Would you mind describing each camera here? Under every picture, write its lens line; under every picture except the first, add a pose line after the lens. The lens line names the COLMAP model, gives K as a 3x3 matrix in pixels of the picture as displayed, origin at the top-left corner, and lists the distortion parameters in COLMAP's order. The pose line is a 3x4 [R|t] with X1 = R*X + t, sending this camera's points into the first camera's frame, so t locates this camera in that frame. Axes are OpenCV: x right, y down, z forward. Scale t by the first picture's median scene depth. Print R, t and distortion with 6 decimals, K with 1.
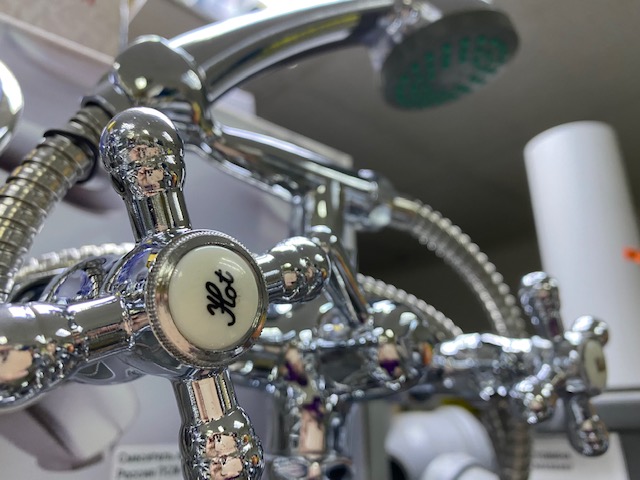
lens RADIAL K [[507.7, 0, 321.7], [0, 507.7, 238.5], [0, 0, 1]] dist [0.012553, -0.004007]
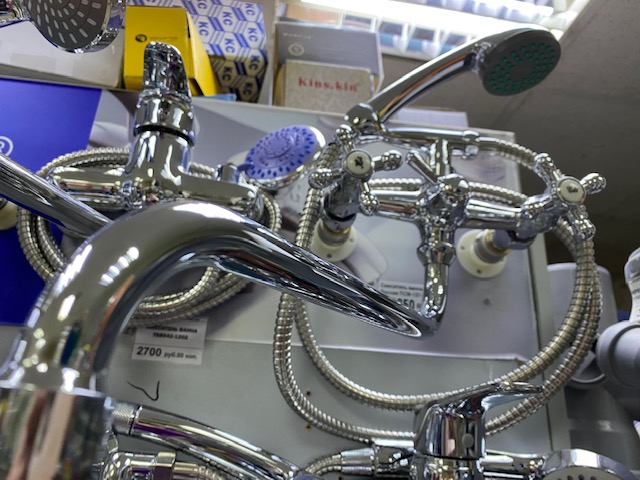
lens RADIAL K [[501.6, 0, 325.3], [0, 501.6, 239.5], [0, 0, 1]] dist [-0.010975, 0.003574]
pose [[0.814582, -0.157888, -0.558146, 1.319544], [0.125114, 0.987416, -0.096723, 0.815163], [0.566394, 0.008958, 0.824086, -1.911805]]
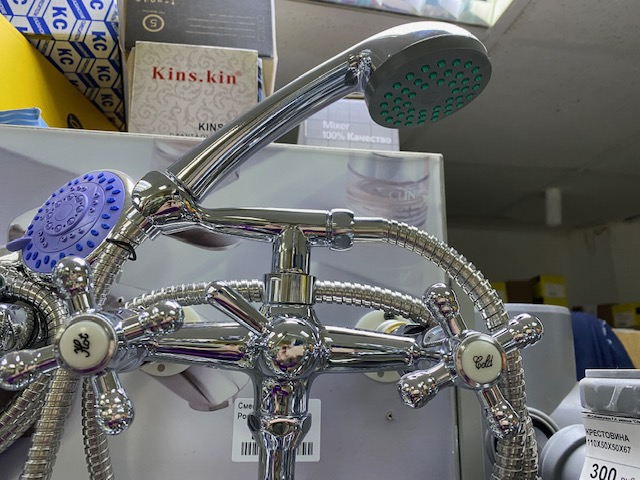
lens RADIAL K [[501.6, 0, 324.0], [0, 501.6, 235.3], [0, 0, 1]] dist [-0.010975, 0.003574]
pose [[0.829599, -0.107427, -0.547928, 1.428376], [0.153012, 0.987491, 0.038063, -0.209042], [0.536985, -0.115417, 0.835659, -0.171798]]
